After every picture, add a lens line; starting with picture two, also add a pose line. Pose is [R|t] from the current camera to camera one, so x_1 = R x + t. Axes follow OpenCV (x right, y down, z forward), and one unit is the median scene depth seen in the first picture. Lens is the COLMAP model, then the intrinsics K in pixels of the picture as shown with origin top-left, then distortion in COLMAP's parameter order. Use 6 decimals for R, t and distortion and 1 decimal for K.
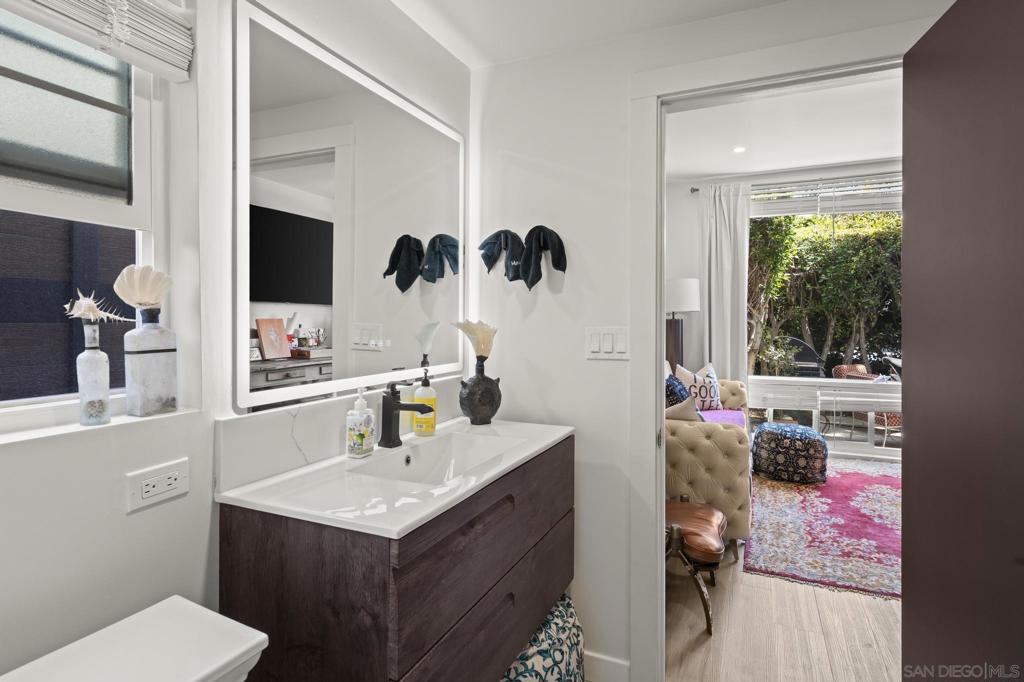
lens RADIAL K [[528.2, 0, 511.7], [0, 528.2, 324.1], [0, 0, 1]] dist [0.002969, 0.000553]
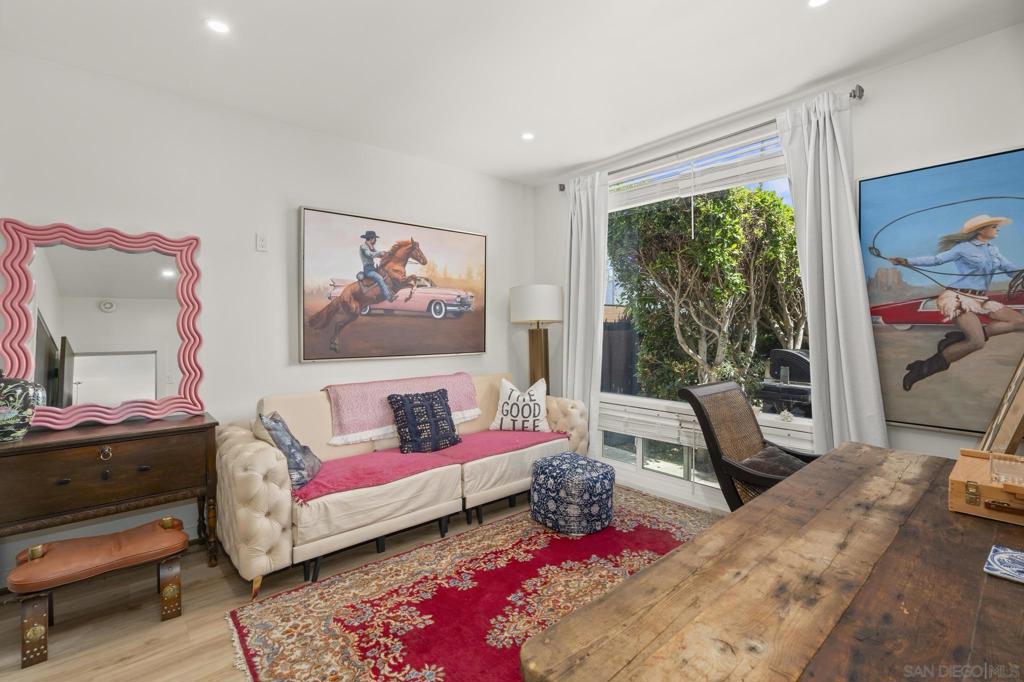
lens RADIAL K [[458.1, 0, 500.3], [0, 458.1, 326.3], [0, 0, 1]] dist [-0.002970, -0.000208]
pose [[0.903684, -0.004429, -0.428177, 0.611379], [-0.000021, 0.999946, -0.010386, -0.006383], [0.428200, 0.009394, 0.903635, 0.253186]]
